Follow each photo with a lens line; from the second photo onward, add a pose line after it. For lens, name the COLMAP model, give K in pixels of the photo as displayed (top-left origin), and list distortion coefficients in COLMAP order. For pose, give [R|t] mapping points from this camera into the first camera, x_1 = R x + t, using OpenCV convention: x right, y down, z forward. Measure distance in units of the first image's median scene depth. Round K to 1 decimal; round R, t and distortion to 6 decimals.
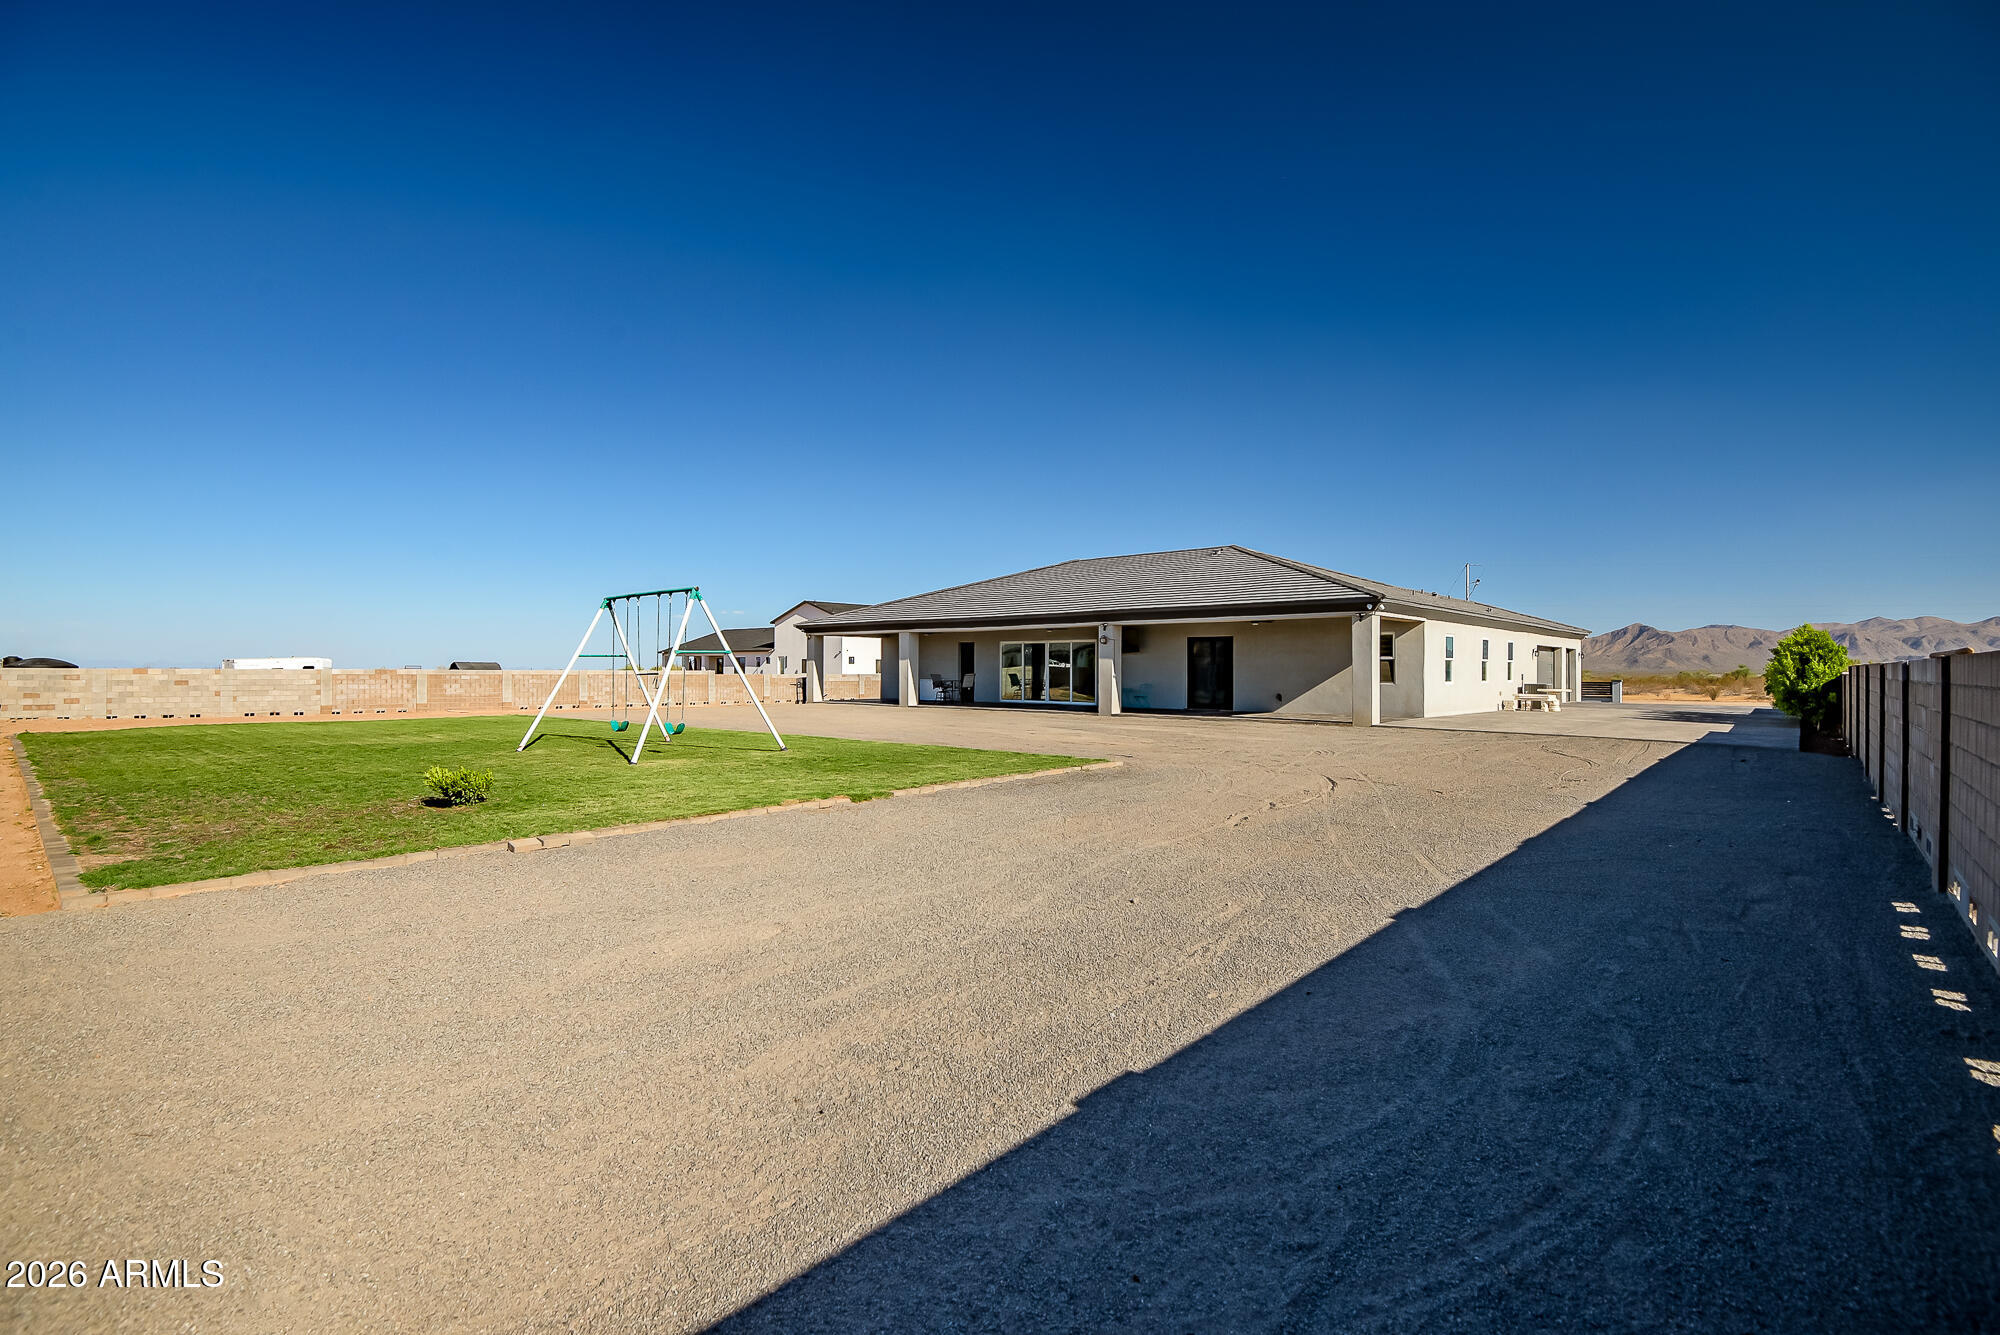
lens RADIAL K [[922.2, 0, 1002.8], [0, 922.2, 669.1], [0, 0, 1]] dist [-0.013993, -0.000991]
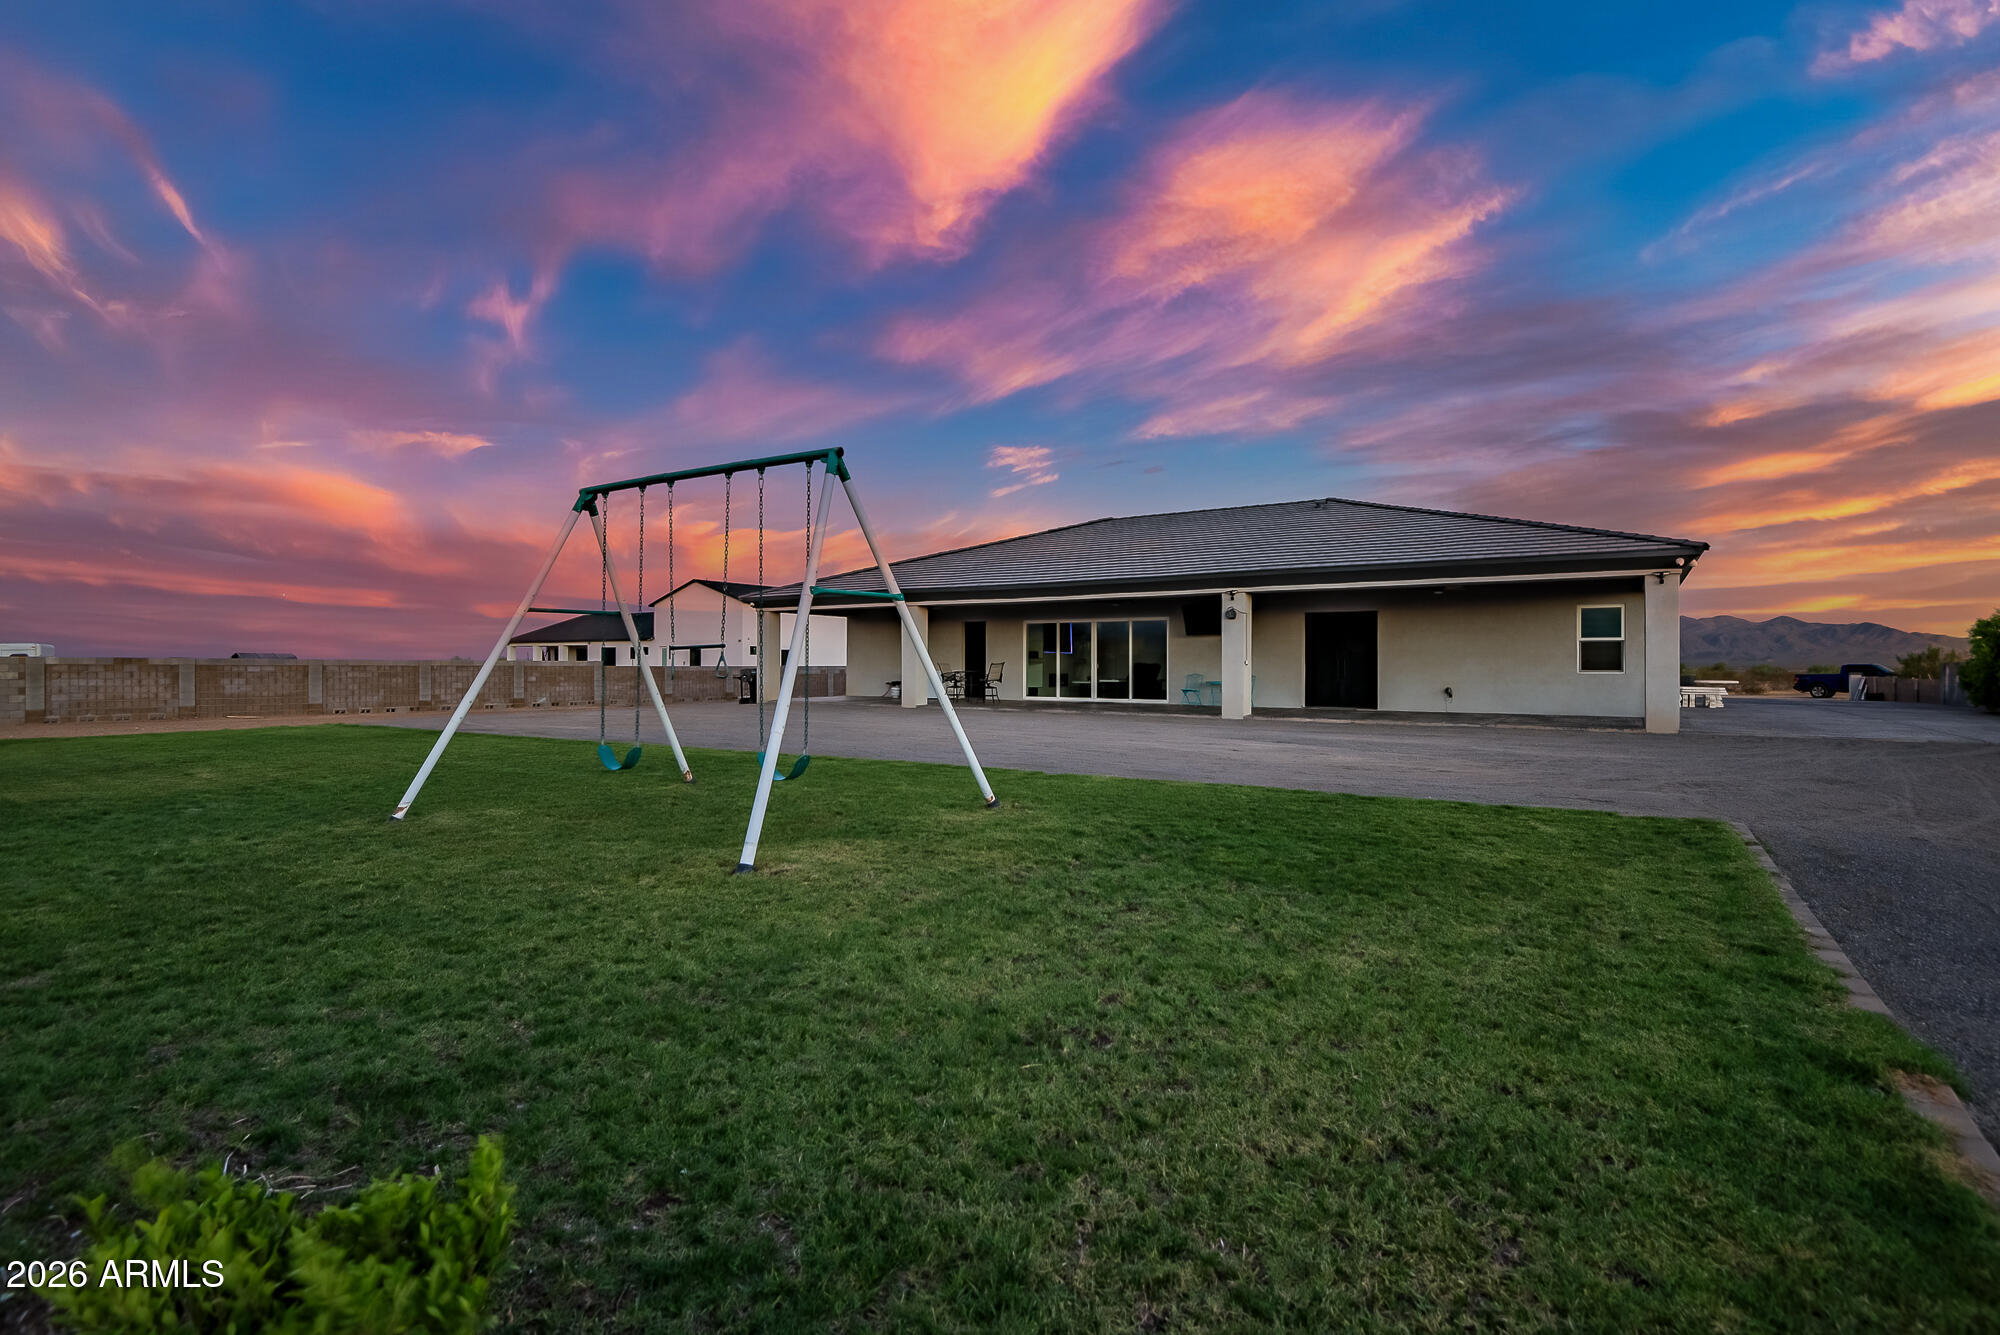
lens RADIAL K [[949.8, 0, 1000.0], [0, 949.8, 667.5], [0, 0, 1]] dist [0.011012, -0.029773]
pose [[0.989717, -0.001180, 0.143034, -0.166850], [0.000704, 0.999994, 0.003381, 0.007799], [-0.143037, -0.003246, 0.989712, 0.278047]]
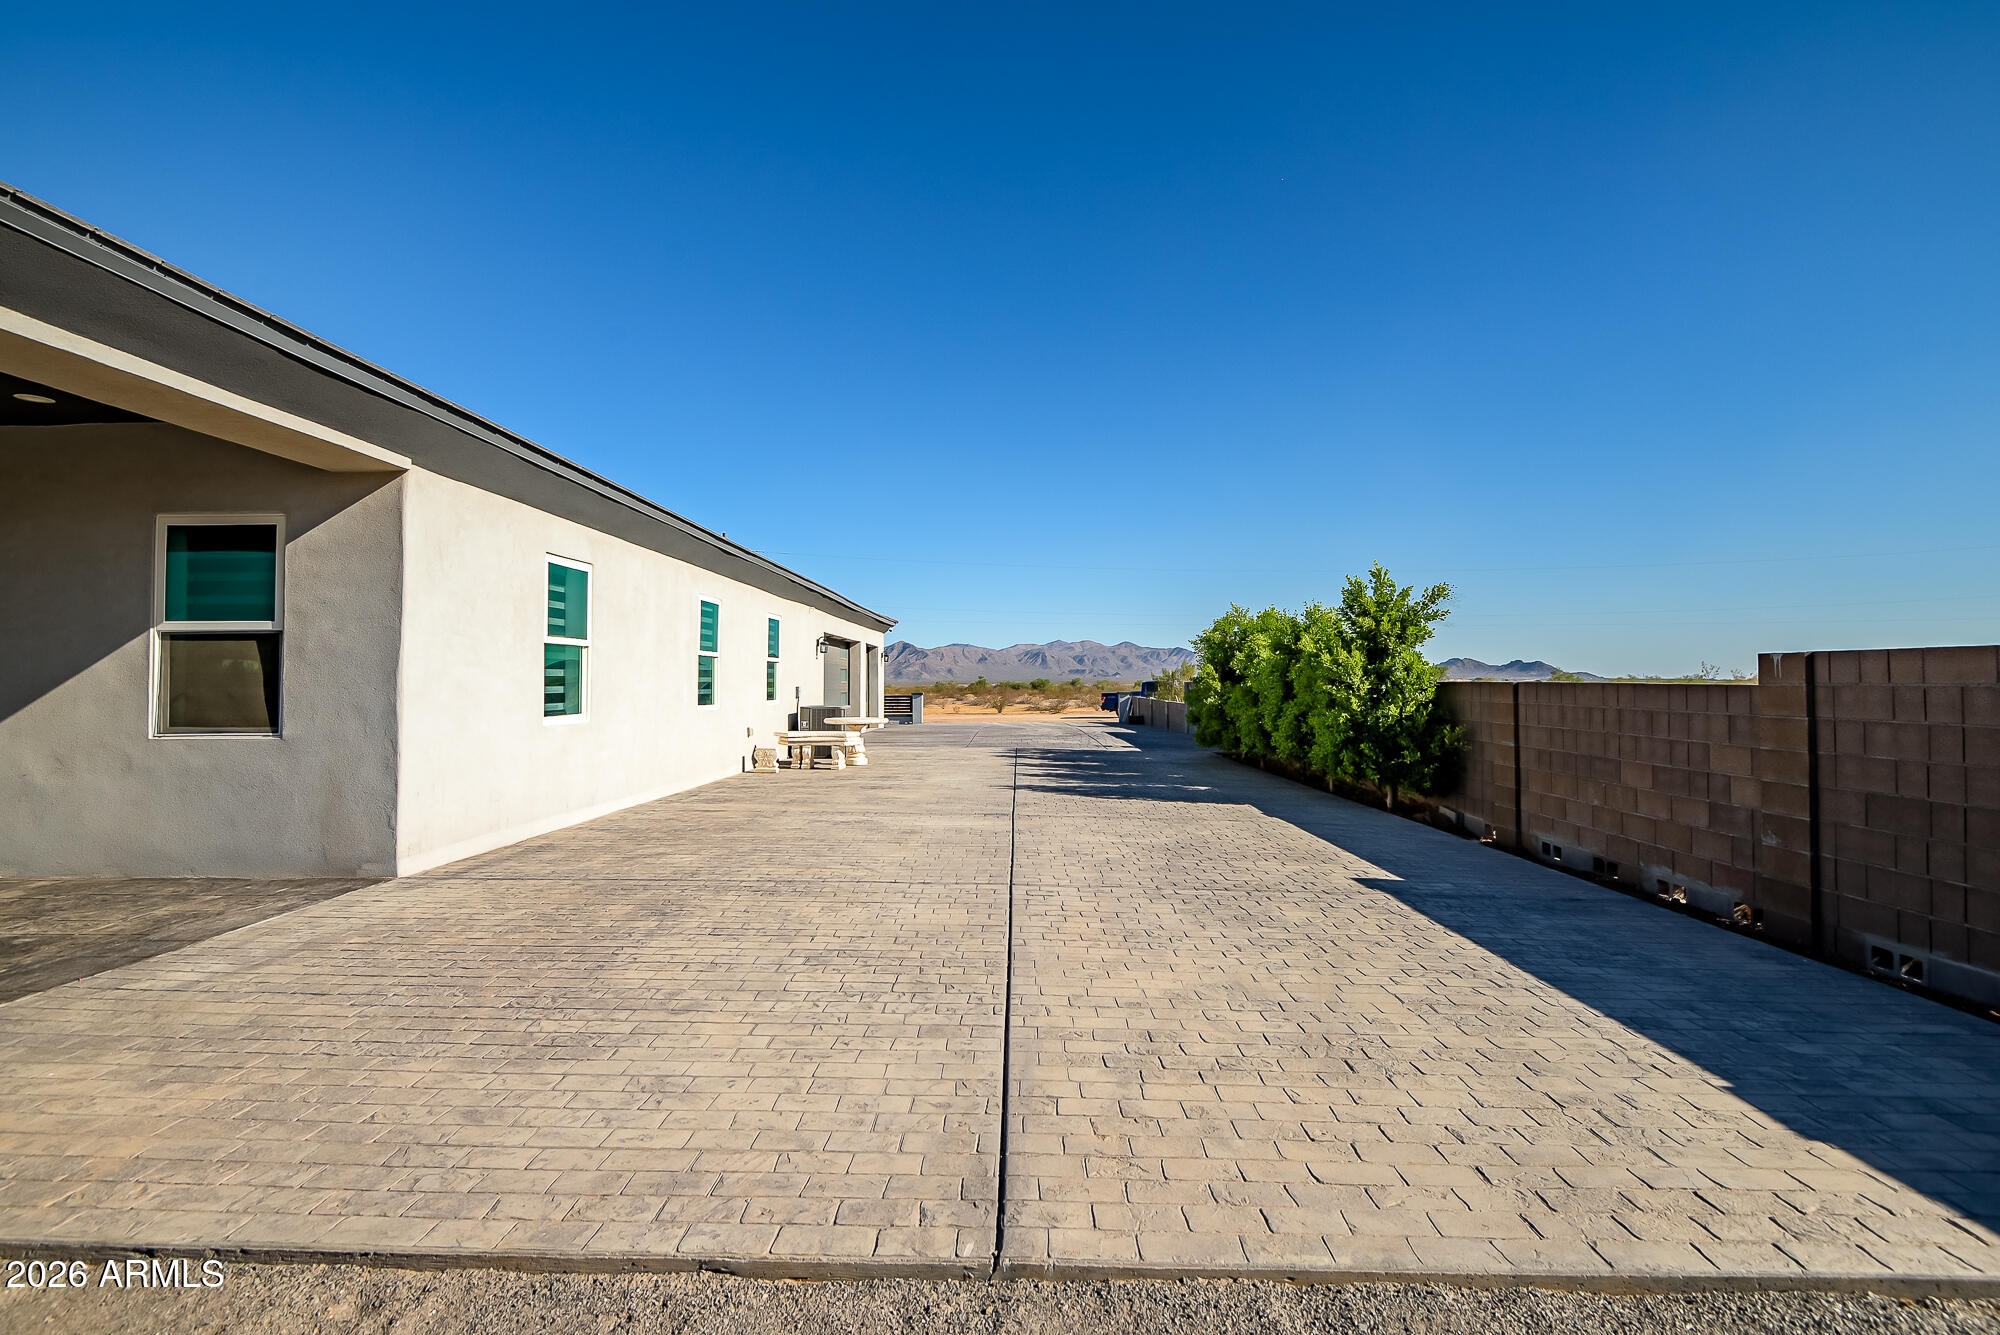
lens RADIAL K [[949.8, 0, 1000.0], [0, 949.8, 667.5], [0, 0, 1]] dist [0.011012, -0.029773]
pose [[0.758911, 0.004081, 0.651182, 0.368897], [0.005624, 0.999902, -0.012822, 0.002552], [-0.651171, 0.013393, 0.758813, 0.632106]]
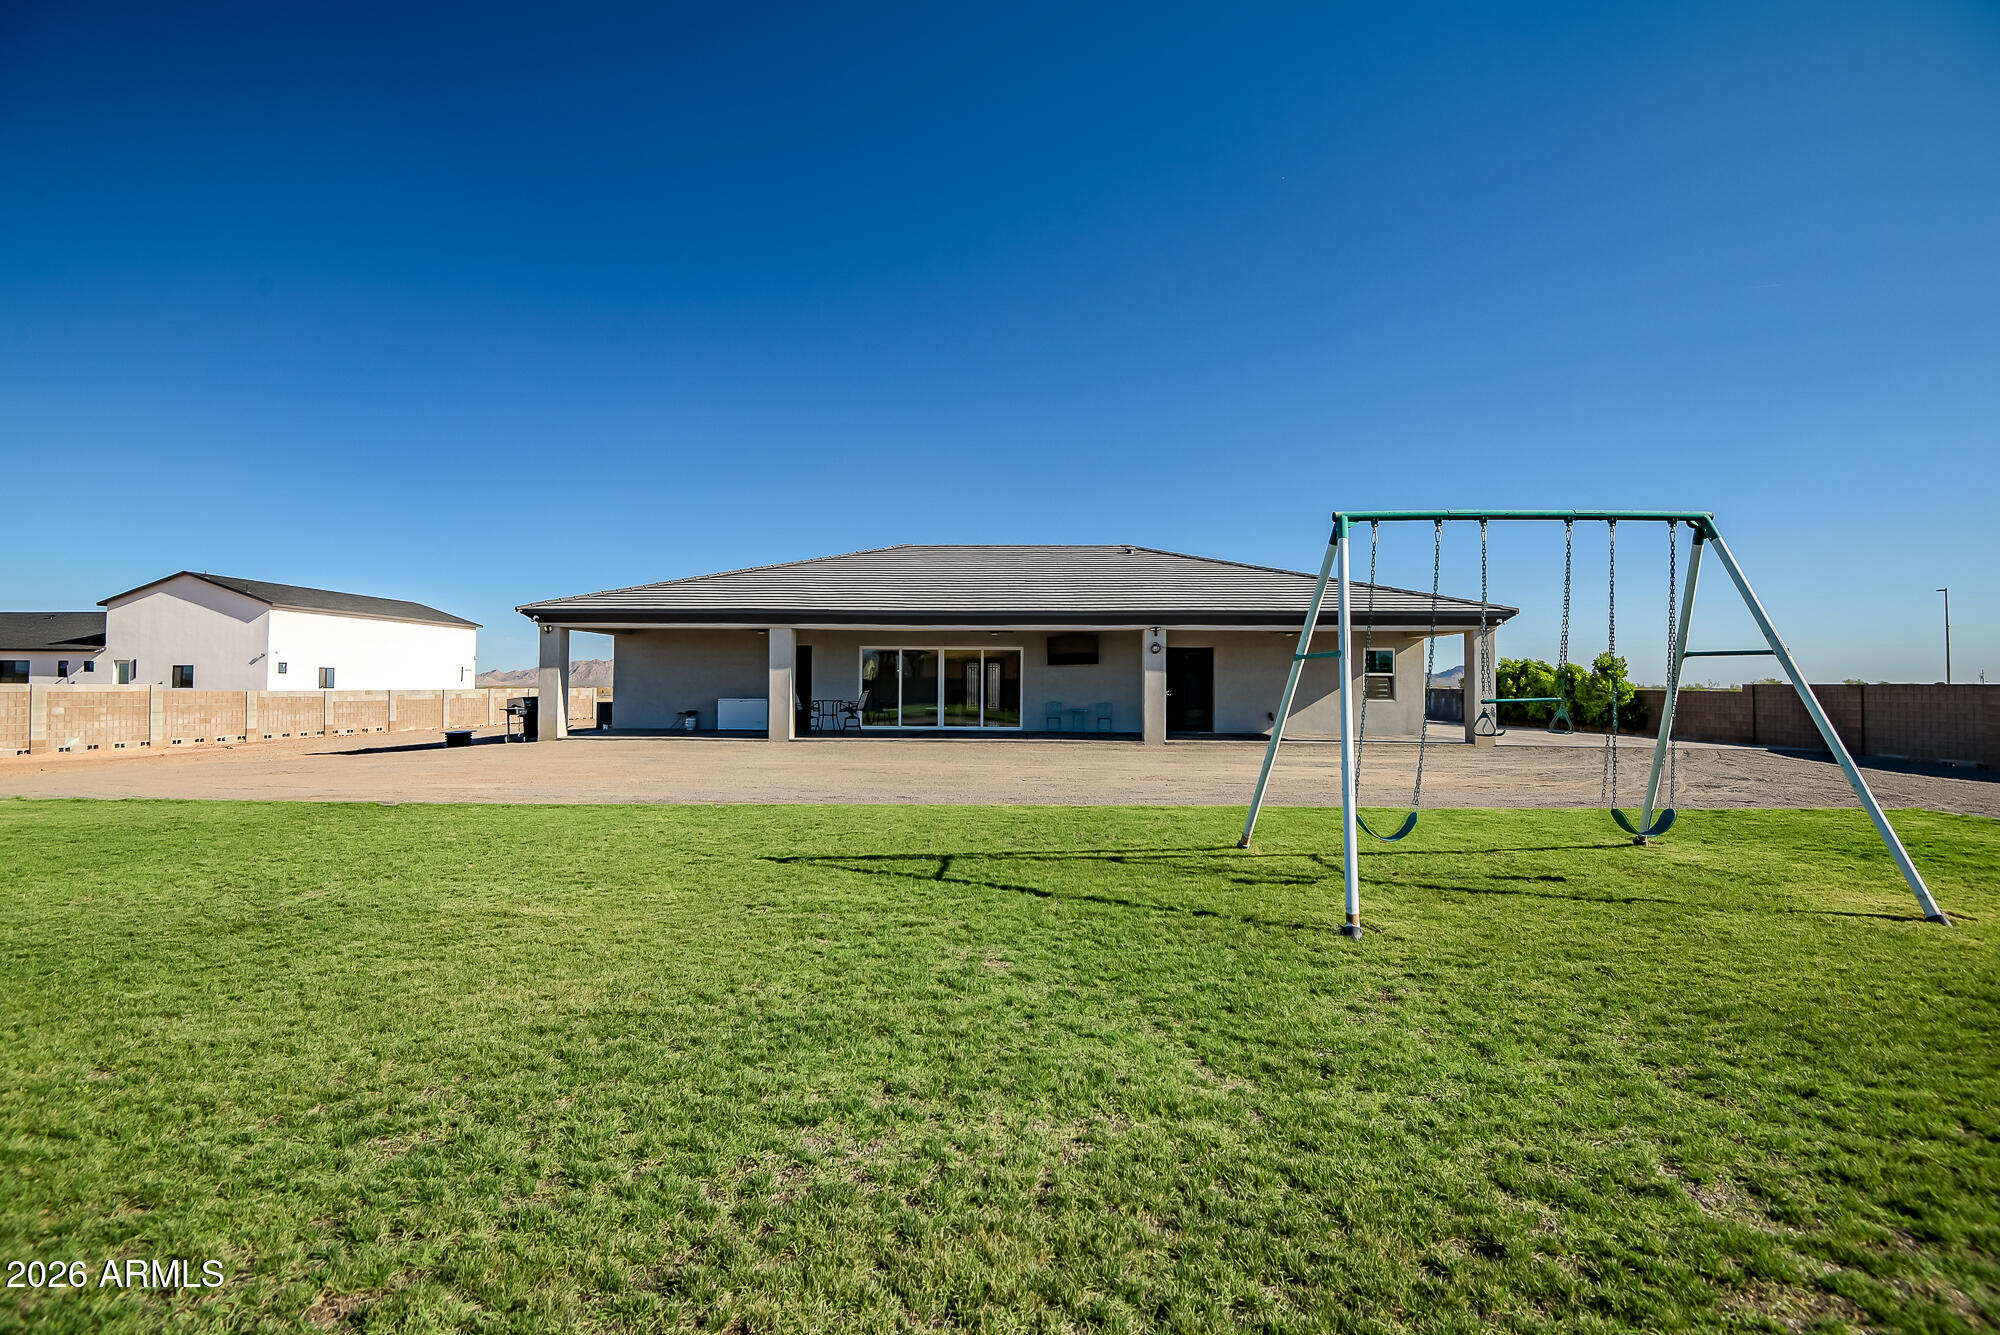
lens RADIAL K [[922.2, 0, 1002.8], [0, 922.2, 669.1], [0, 0, 1]] dist [-0.013993, -0.000991]
pose [[0.776035, 0.011826, 0.630579, -0.462952], [-0.003097, 0.999884, -0.014940, -0.001496], [-0.630682, 0.009641, 0.775982, 0.450347]]
